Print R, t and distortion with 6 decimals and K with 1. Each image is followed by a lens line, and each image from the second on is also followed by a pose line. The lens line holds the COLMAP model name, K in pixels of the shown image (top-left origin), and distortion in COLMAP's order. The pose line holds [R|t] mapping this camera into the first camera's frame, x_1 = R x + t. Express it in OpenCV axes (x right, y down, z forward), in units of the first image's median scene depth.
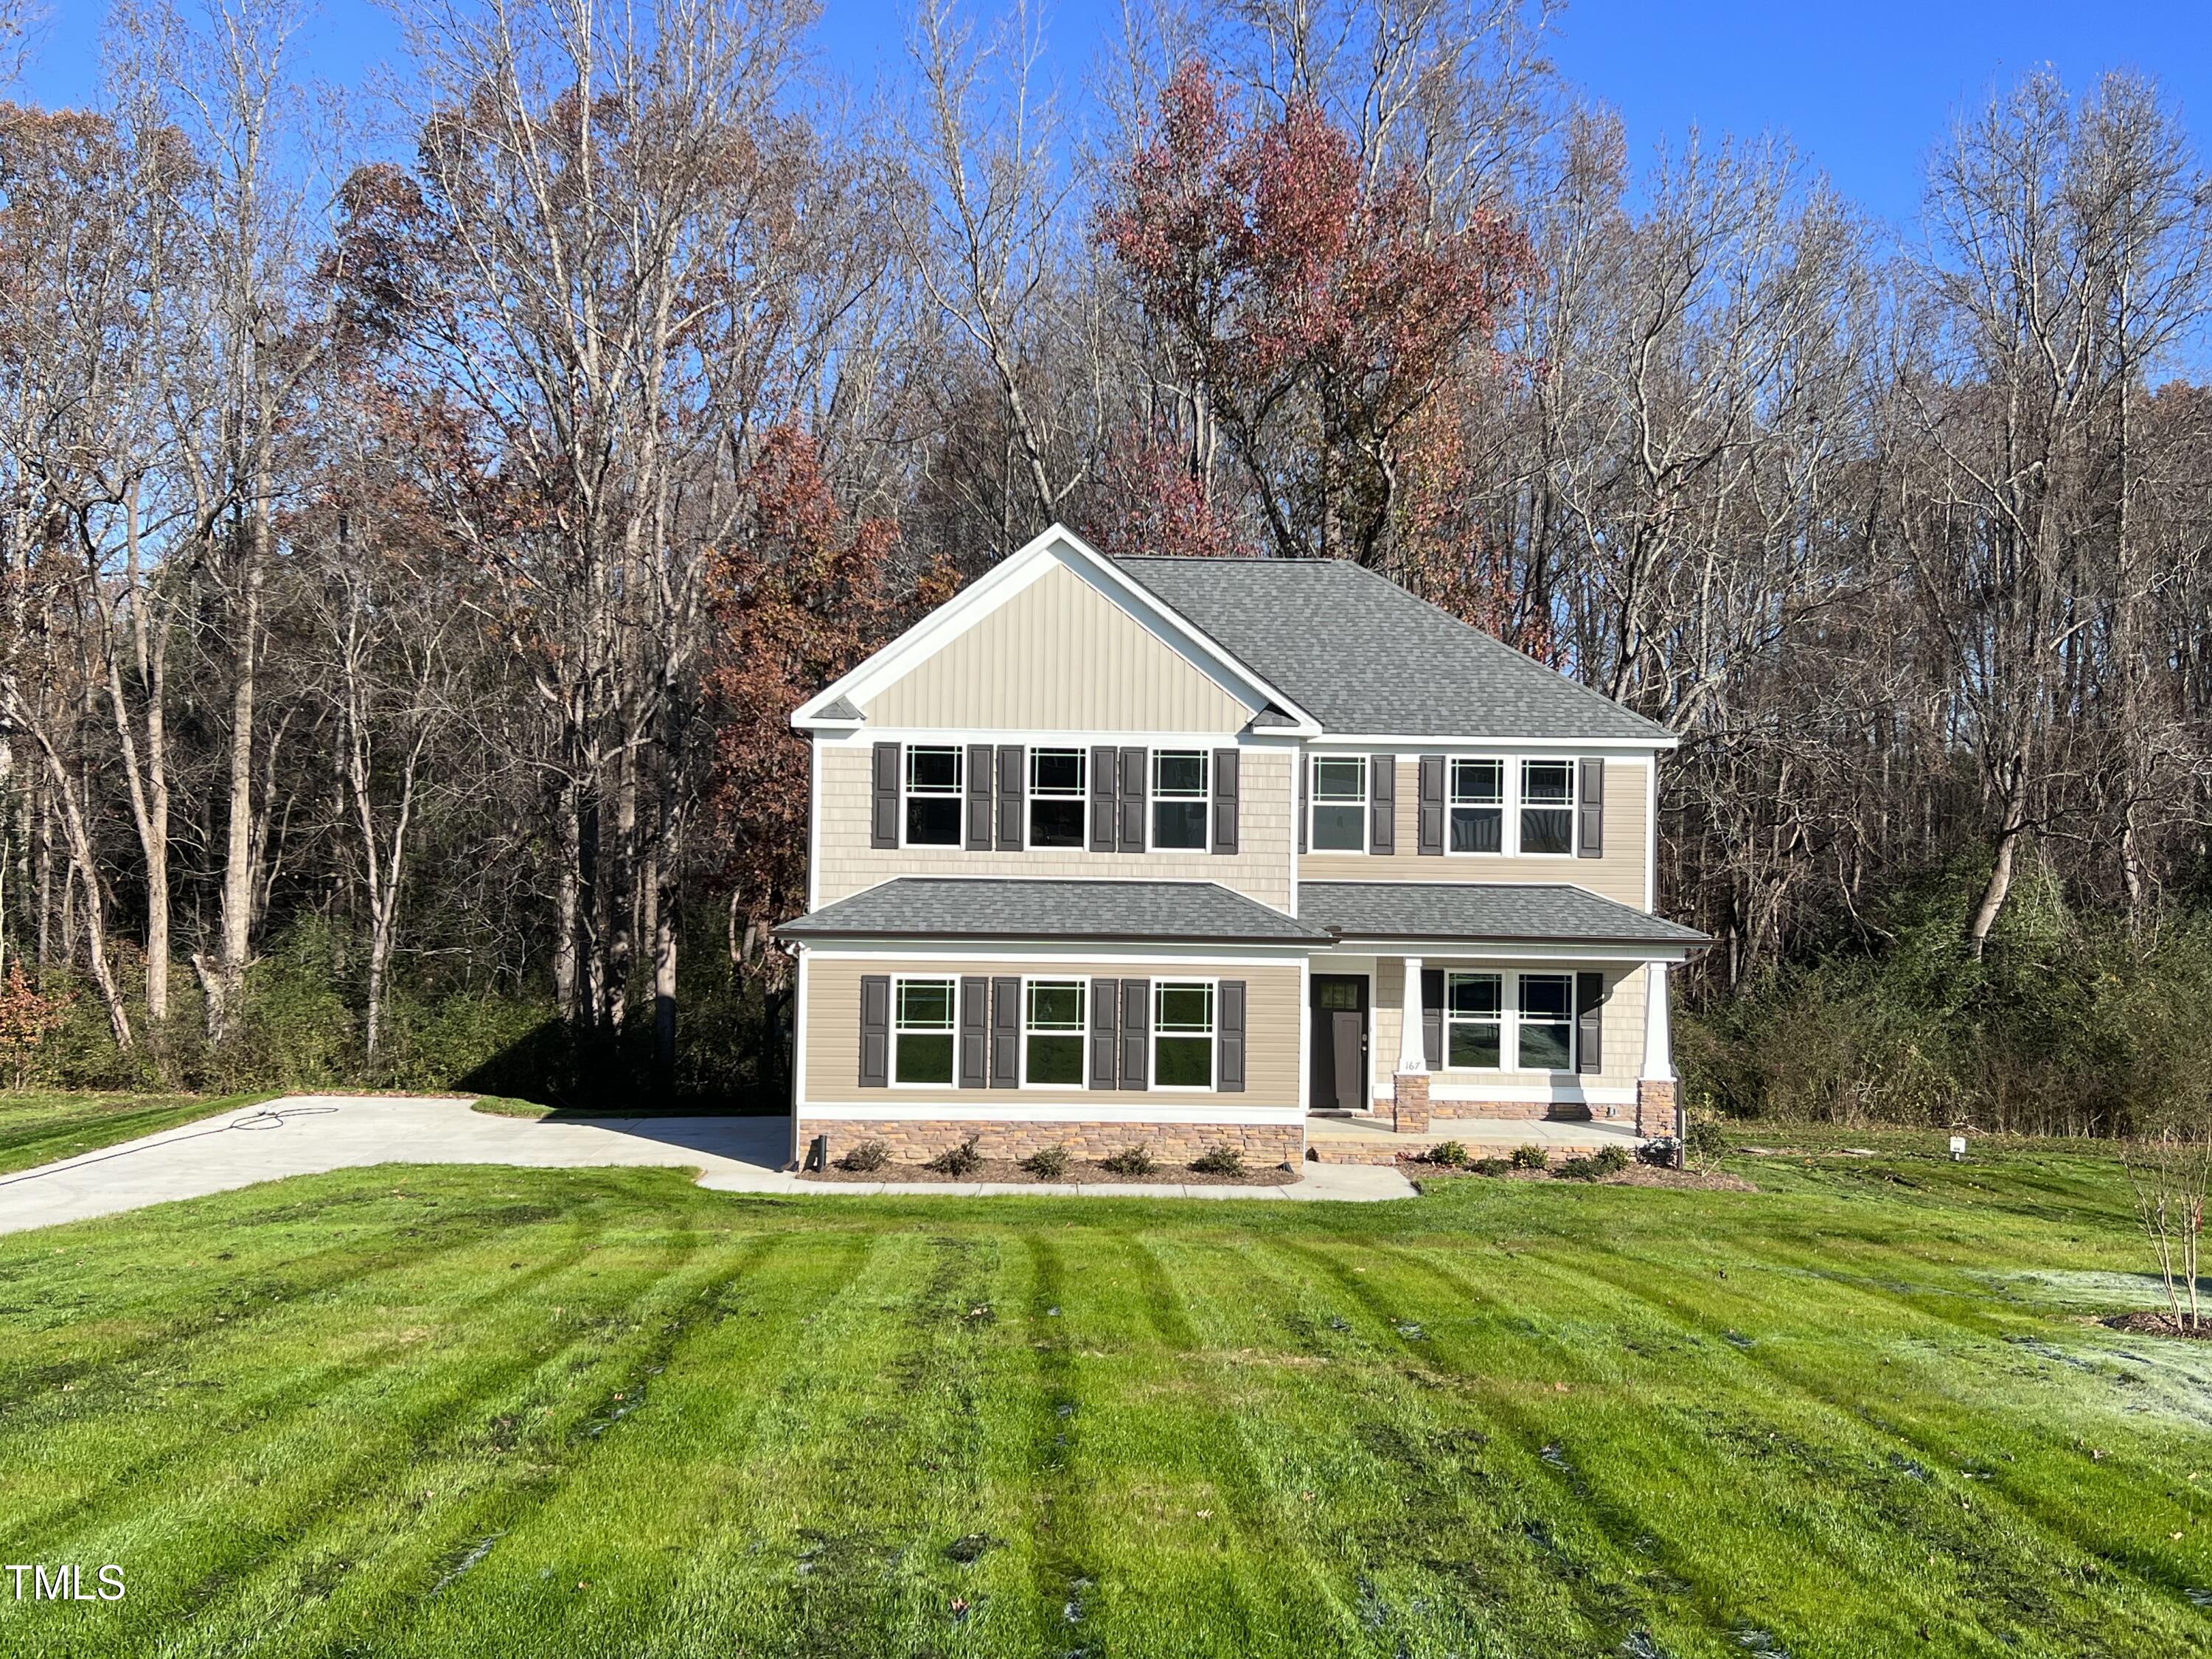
lens RADIAL K [[2096.6, 0, 1084.3], [0, 2096.6, 832.4], [0, 0, 1]] dist [0.047159, 0.000000]
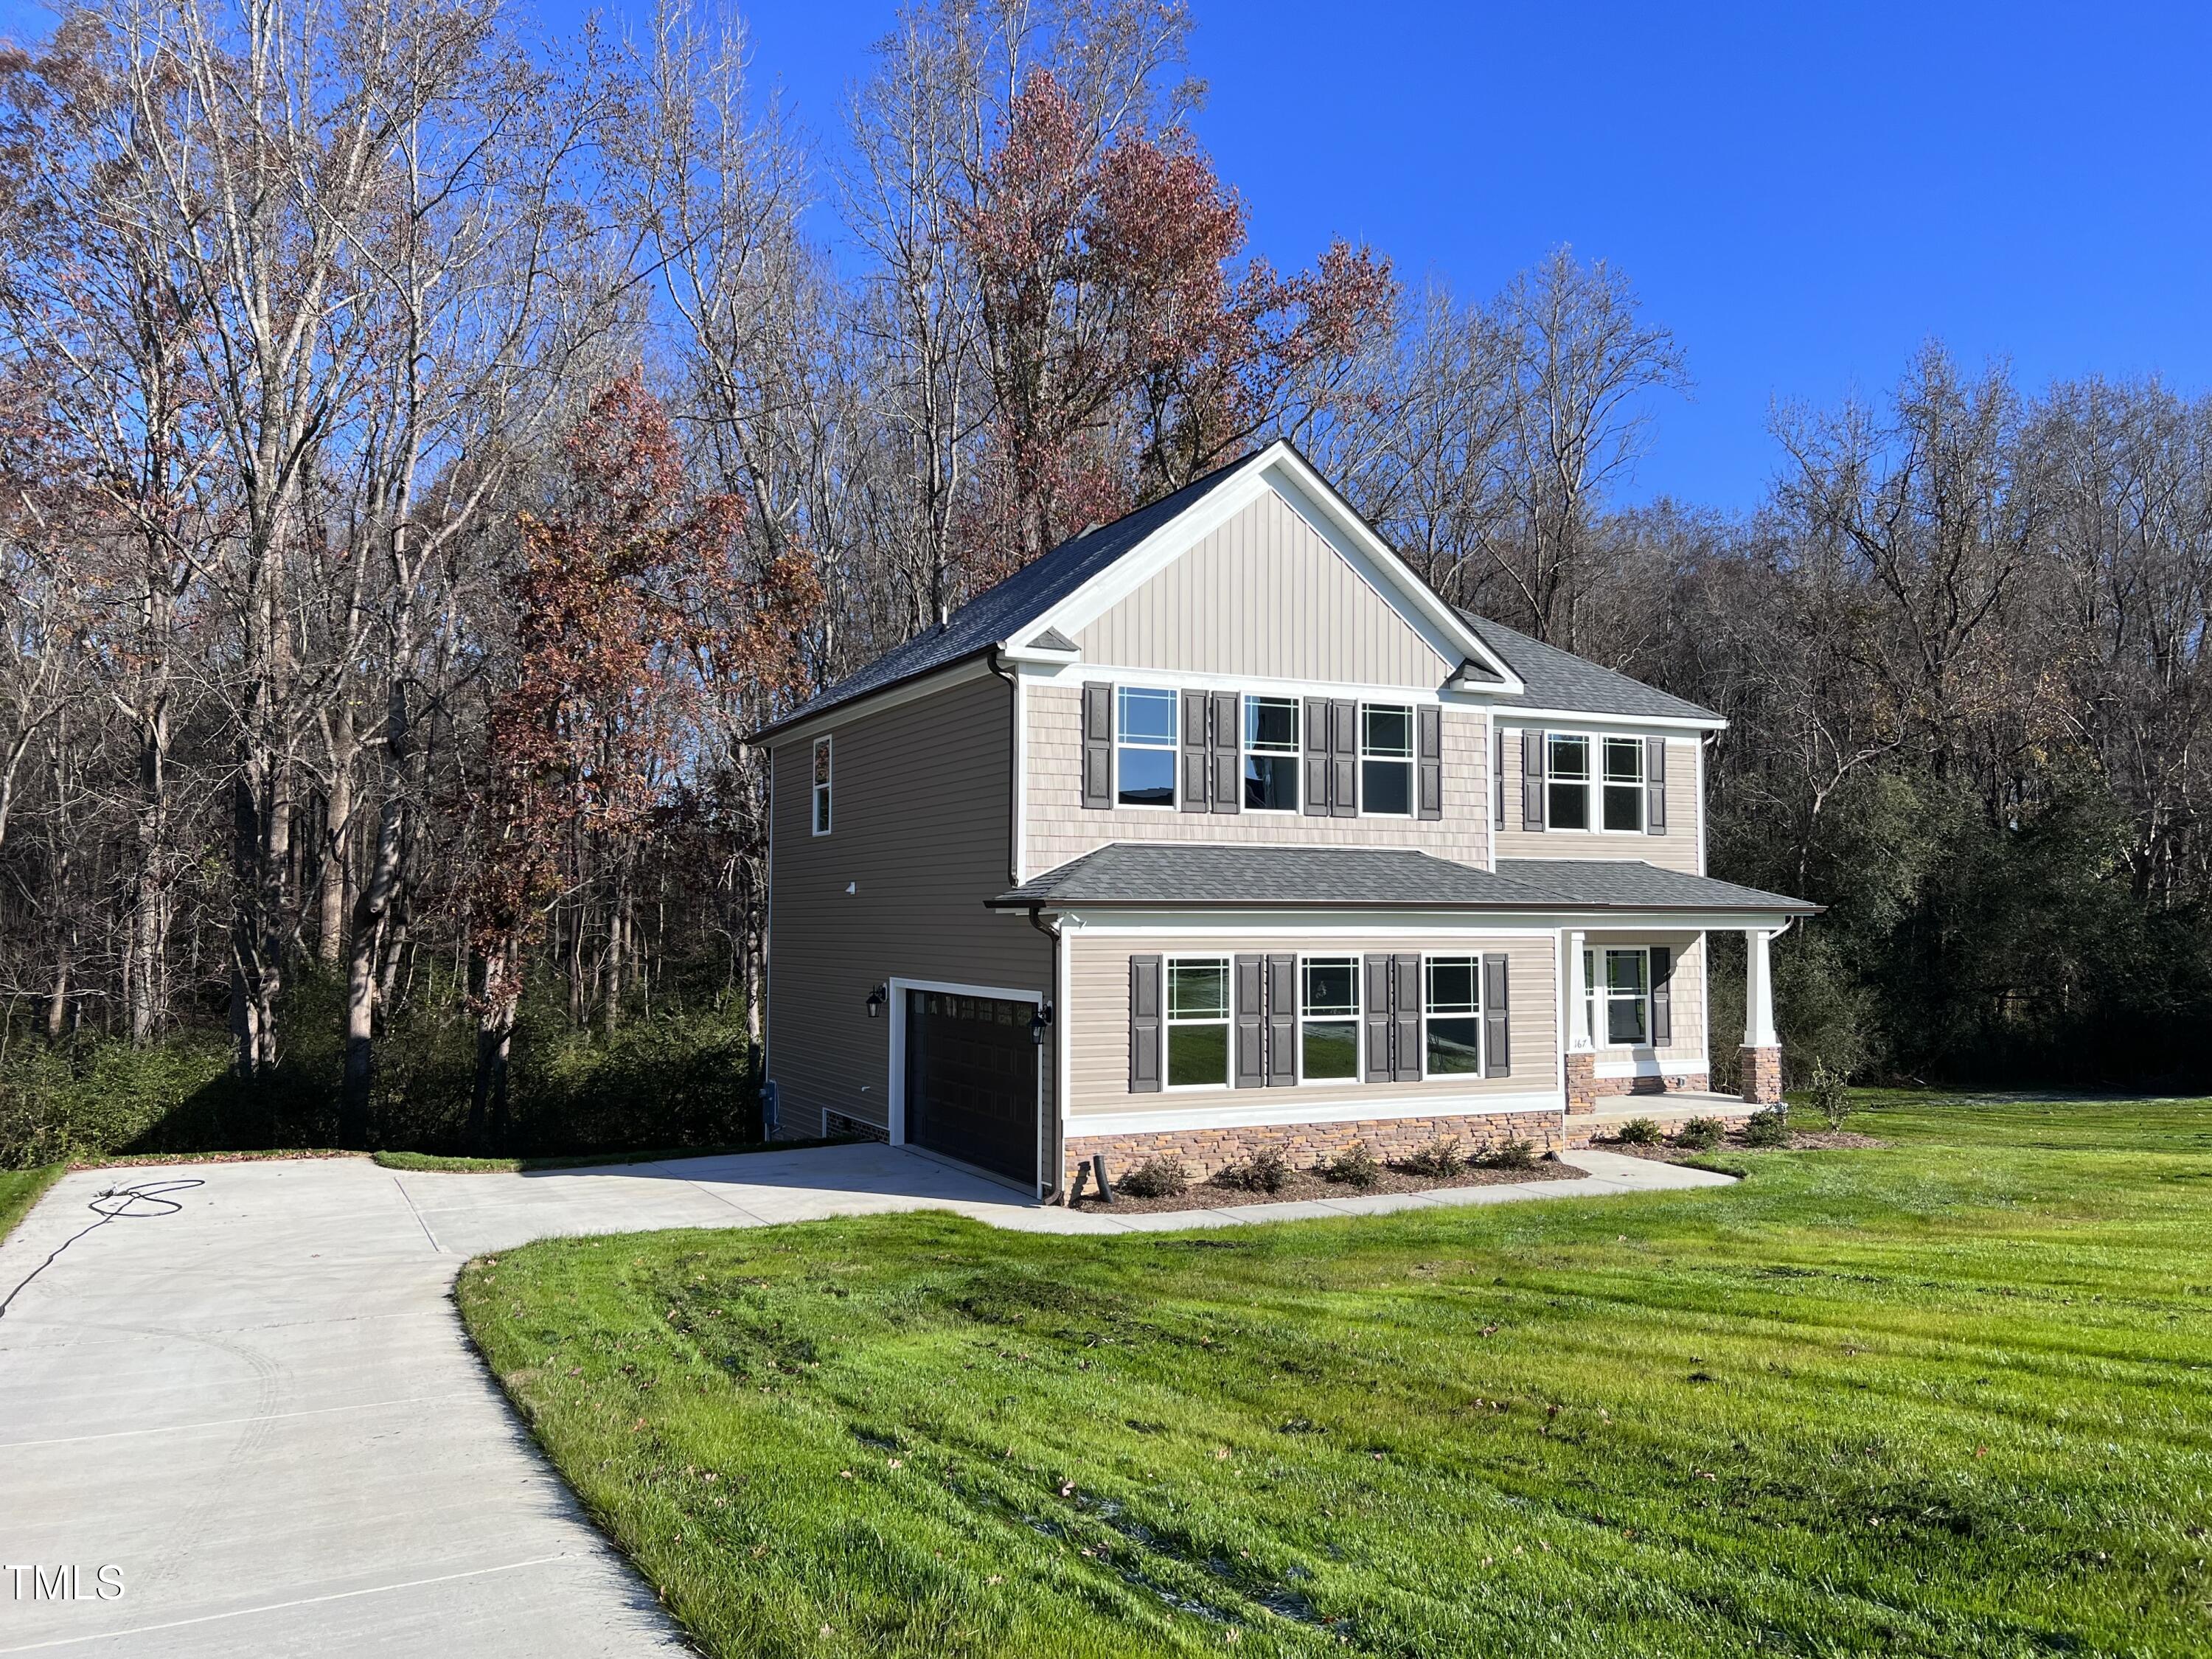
lens RADIAL K [[1686.9, 0, 1102.1], [0, 1686.9, 819.7], [0, 0, 1]] dist [0.023357, -0.005568]
pose [[0.912909, 0.009128, 0.408061, -0.383372], [0.011883, 0.998732, -0.048925, 0.046845], [-0.407990, 0.049513, 0.911643, 0.401184]]
